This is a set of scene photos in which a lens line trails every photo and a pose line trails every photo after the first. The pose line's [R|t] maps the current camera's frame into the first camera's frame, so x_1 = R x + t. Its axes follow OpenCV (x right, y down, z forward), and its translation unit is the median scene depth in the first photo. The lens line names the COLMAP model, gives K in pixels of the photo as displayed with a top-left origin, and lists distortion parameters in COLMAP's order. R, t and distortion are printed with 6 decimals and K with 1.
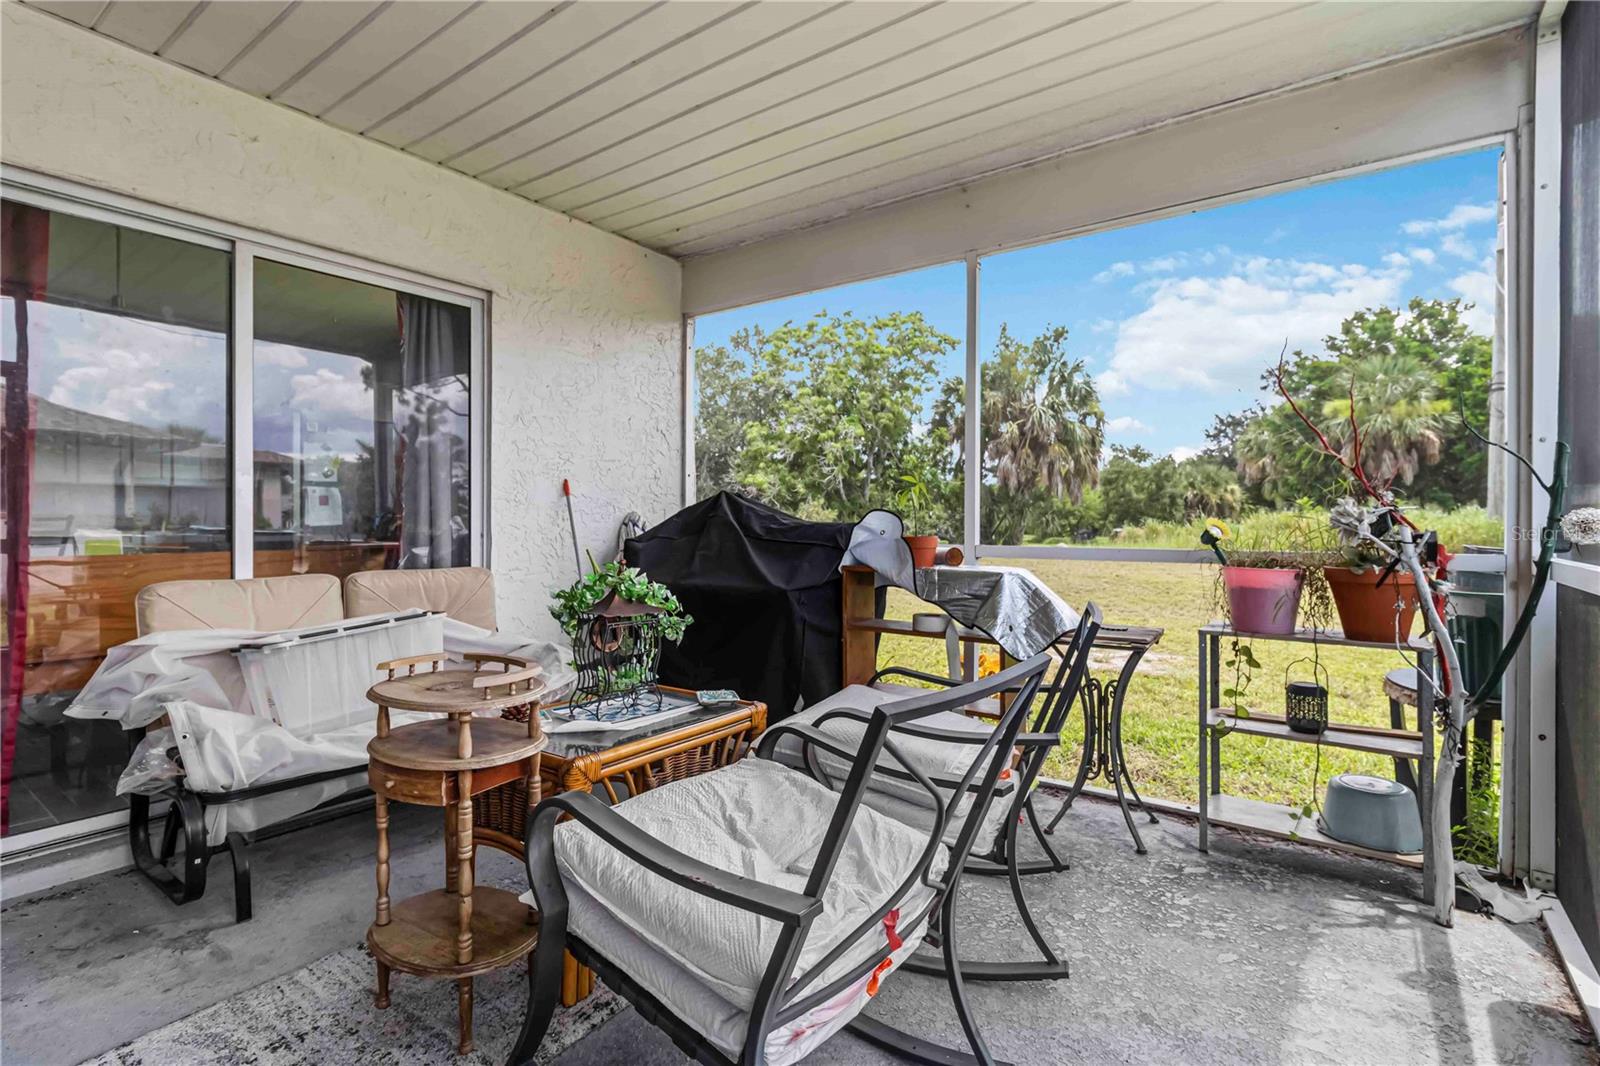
lens RADIAL K [[758.6, 0, 804.7], [0, 758.6, 519.5], [0, 0, 1]] dist [0.001331, 0.000525]
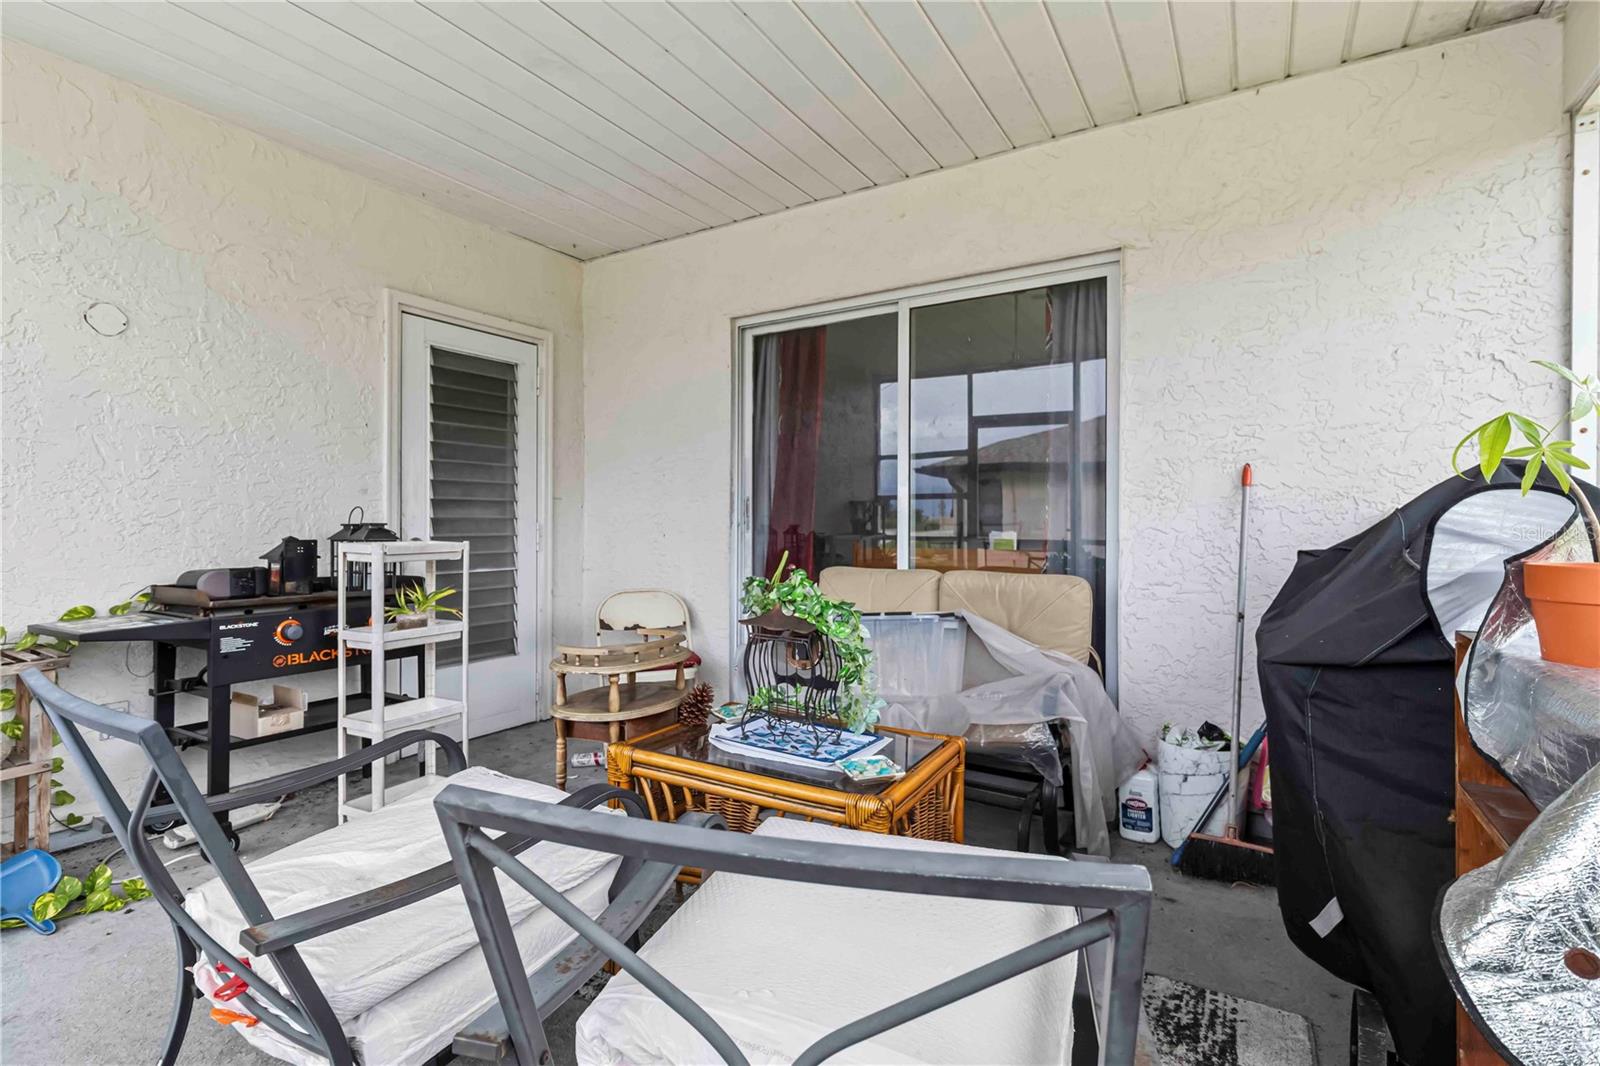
lens RADIAL K [[758.6, 0, 804.7], [0, 758.6, 519.5], [0, 0, 1]] dist [0.001331, 0.000525]
pose [[0.068628, -0.003875, -0.997635, 0.397131], [0.001828, 0.999991, -0.003758, 0.000756], [0.997641, -0.001565, 0.068634, 0.596669]]
